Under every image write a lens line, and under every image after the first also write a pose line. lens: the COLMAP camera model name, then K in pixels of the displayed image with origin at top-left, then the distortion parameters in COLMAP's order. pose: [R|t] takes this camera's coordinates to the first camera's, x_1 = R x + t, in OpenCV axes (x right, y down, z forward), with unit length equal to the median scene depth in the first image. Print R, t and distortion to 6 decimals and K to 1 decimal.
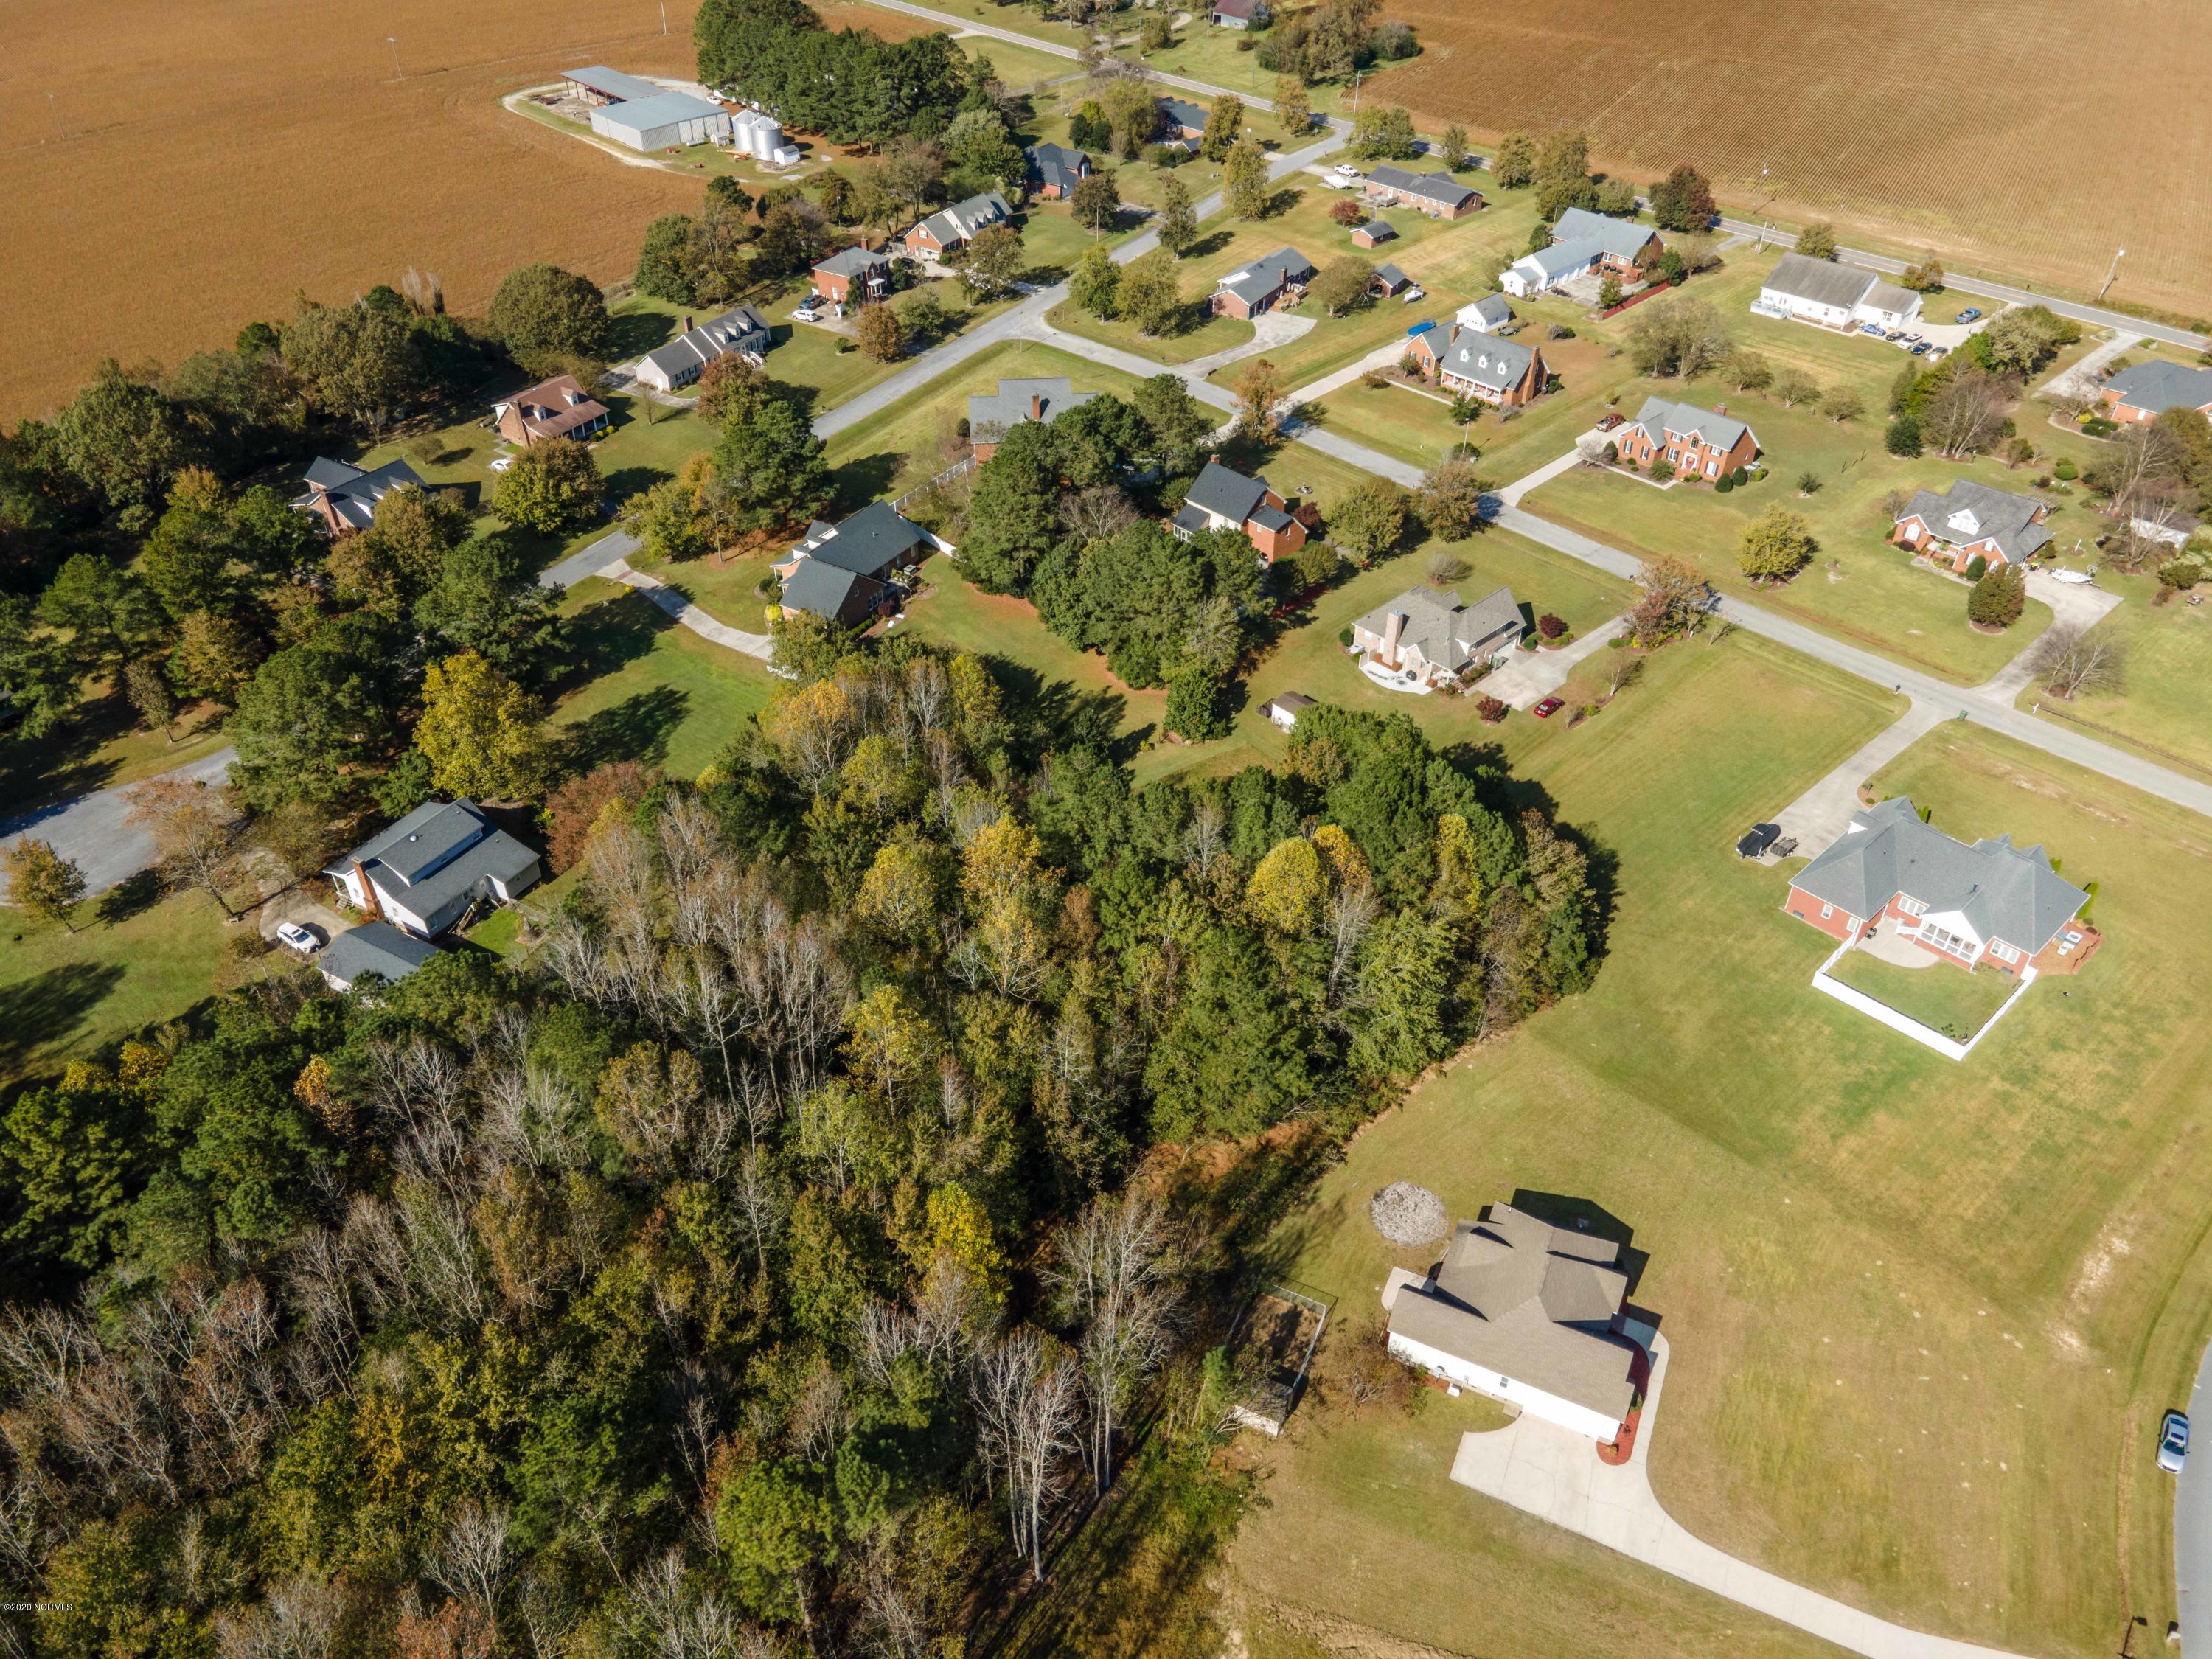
lens RADIAL K [[1584.3, 0, 1106.0], [0, 1584.3, 829.5], [0, 0, 1]] dist [0.046884, 0.001404]
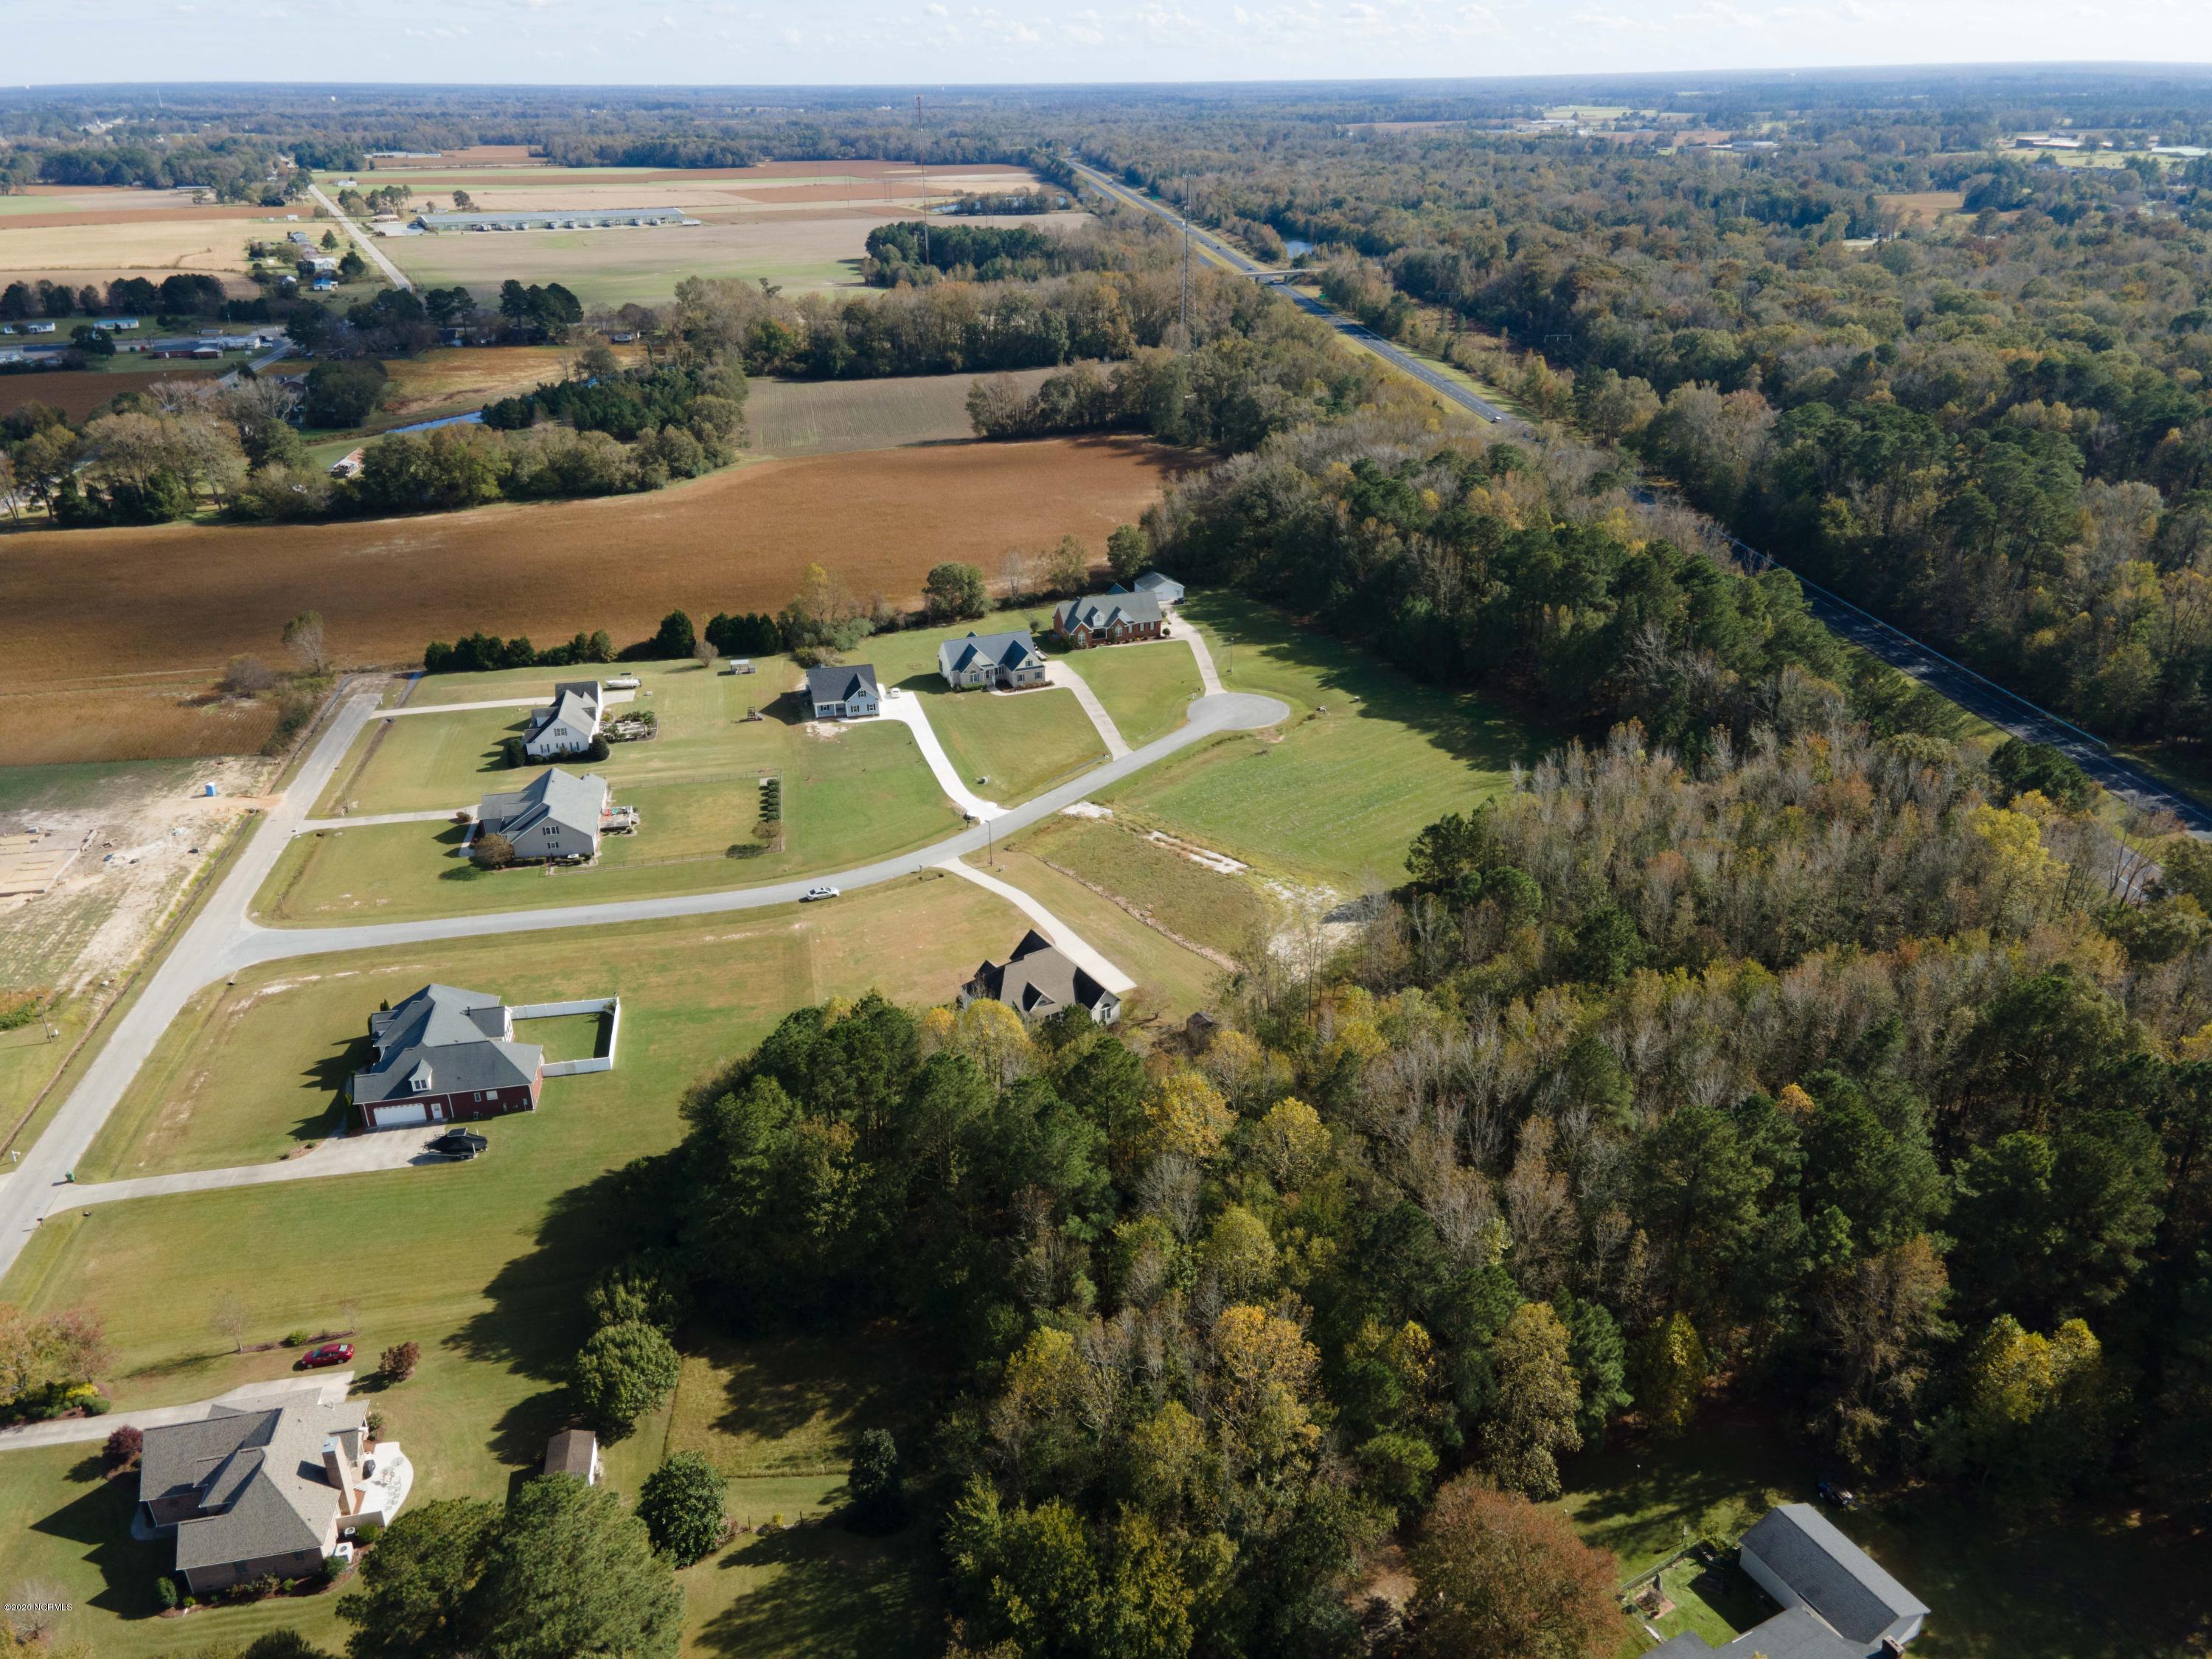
lens RADIAL K [[1583.2, 0, 1120.7], [0, 1583.2, 850.0], [0, 0, 1]] dist [0.035026, 0.000608]
pose [[-0.847502, -0.226806, 0.479895, -0.297711], [0.335573, 0.471555, 0.815492, -0.570184], [-0.411255, 0.852171, -0.323534, 0.723508]]
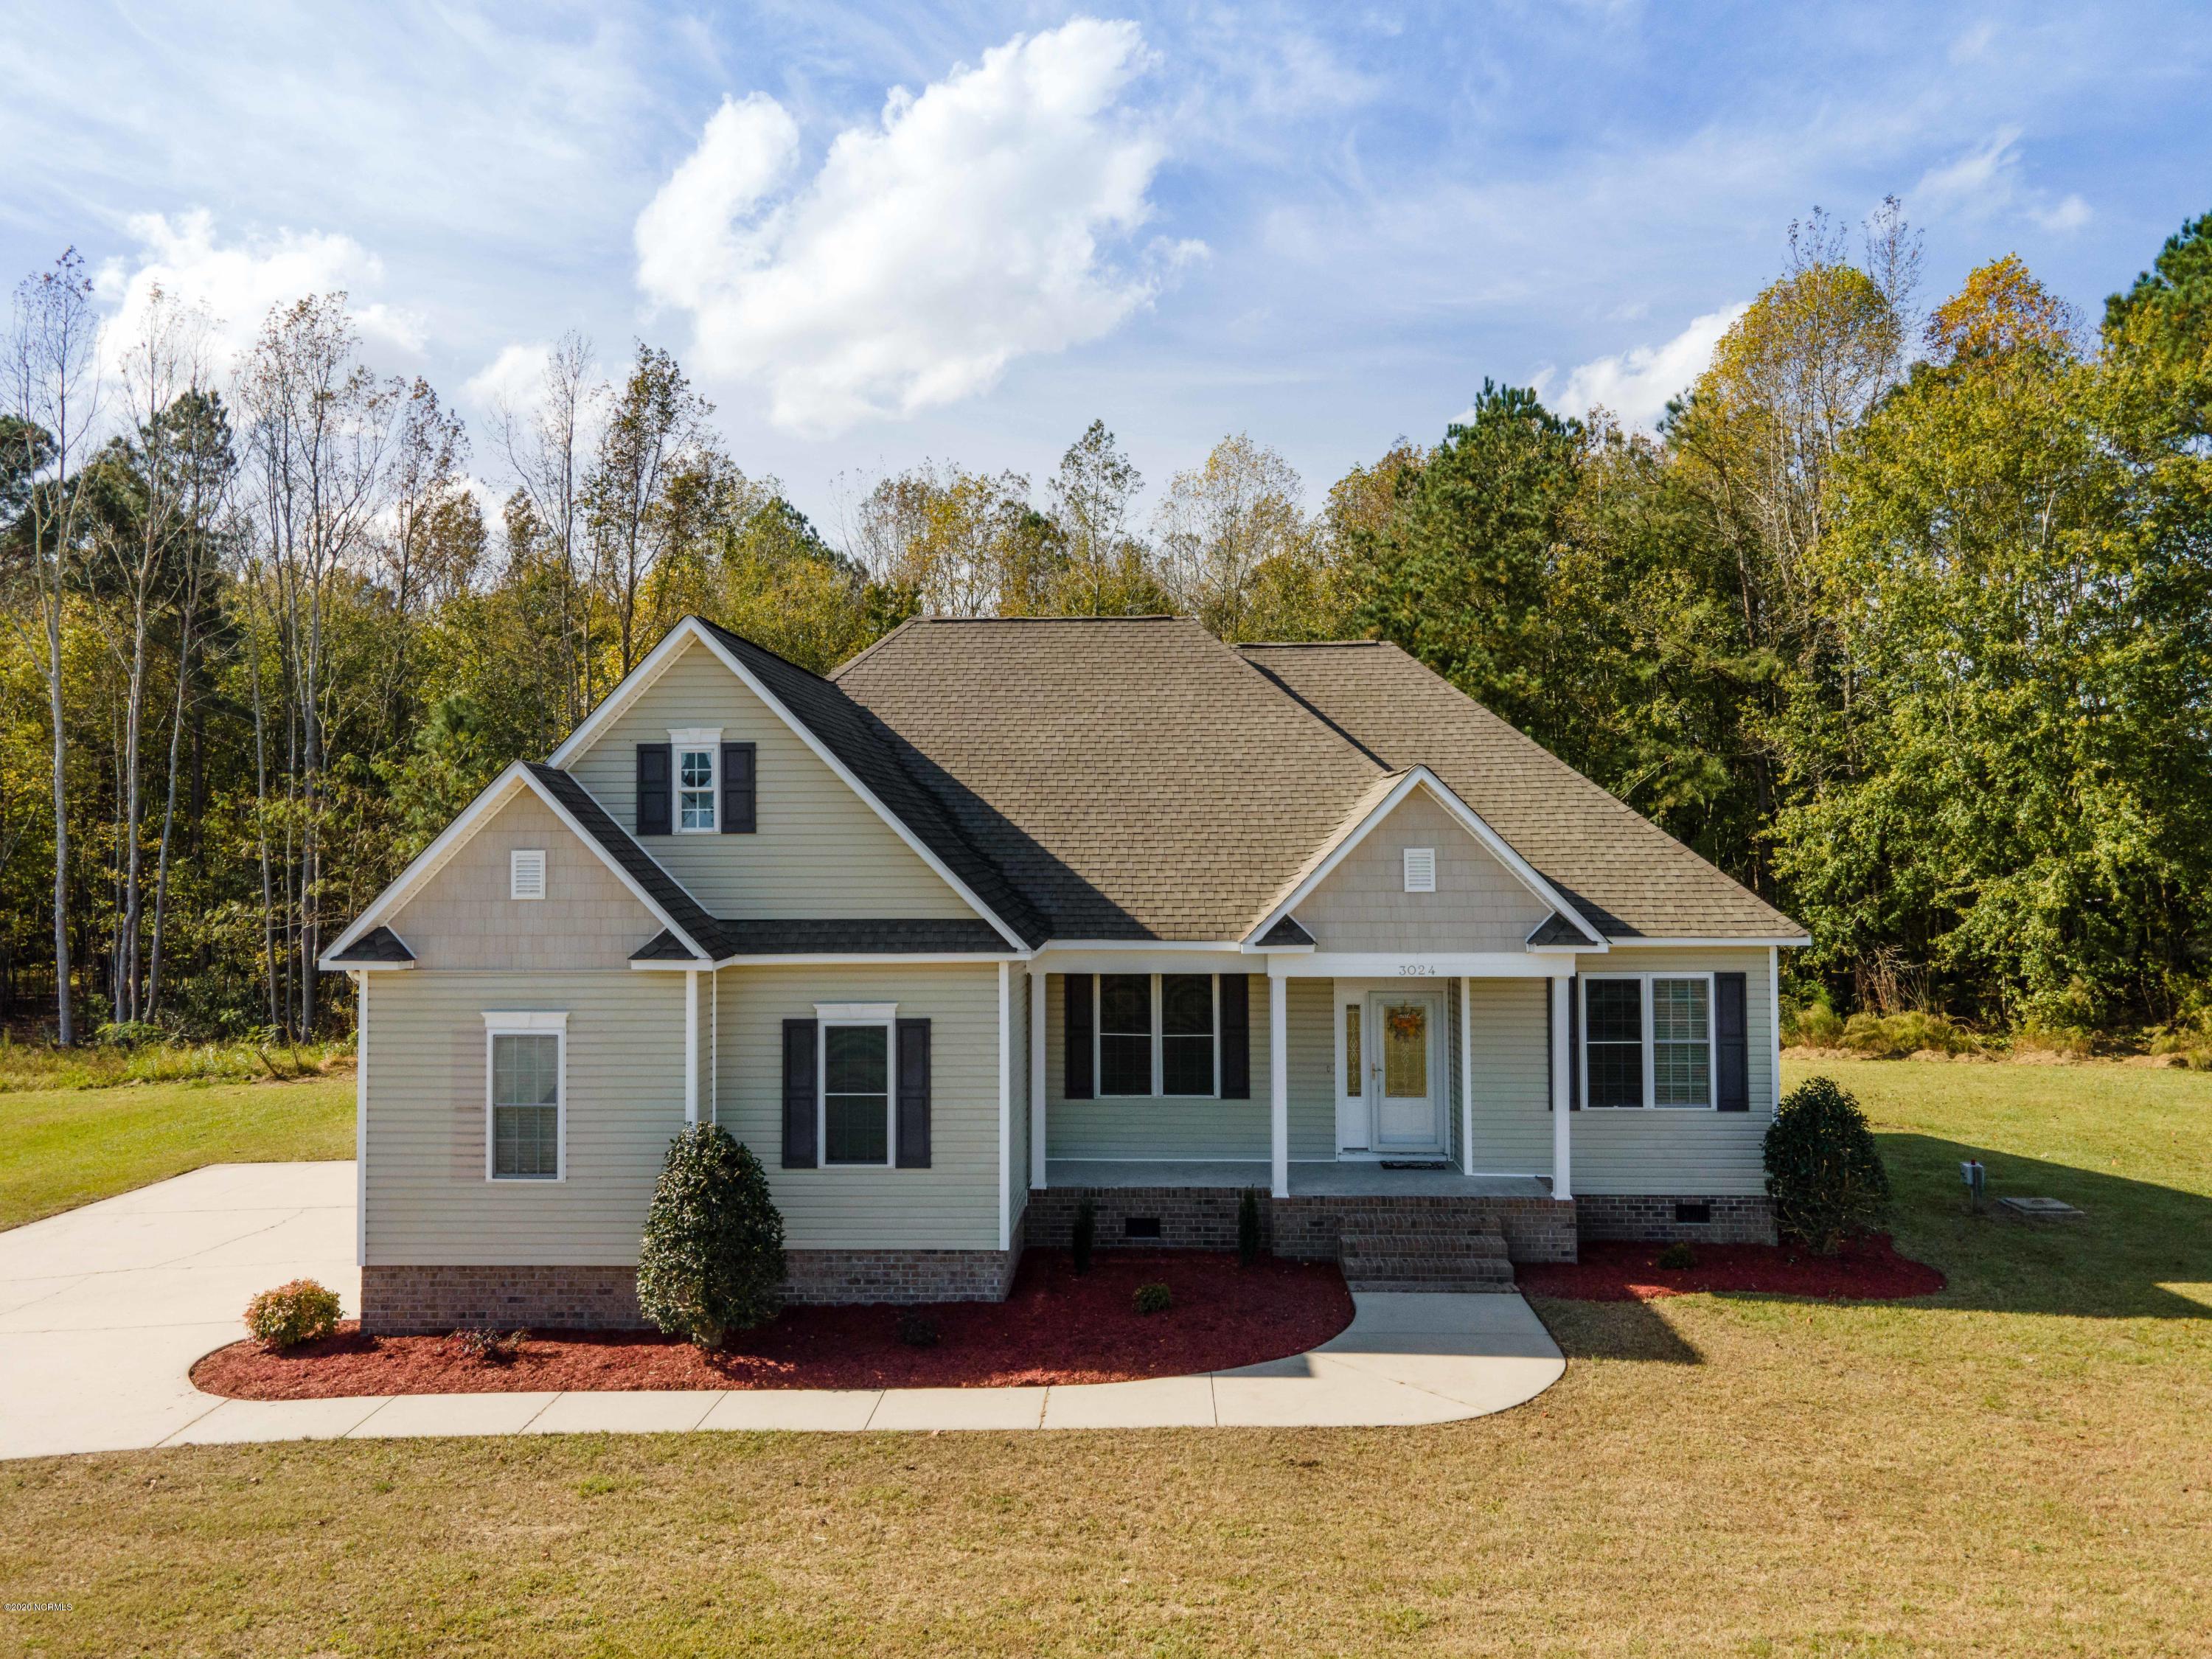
lens RADIAL K [[1606.3, 0, 1106.0], [0, 1606.3, 829.5], [0, 0, 1]] dist [0.019260, 0.055433]
pose [[0.392111, -0.014468, -0.919804, 0.233534], [-0.568540, 0.782243, -0.254672, 0.176213], [0.723195, 0.622805, 0.298501, 0.491542]]
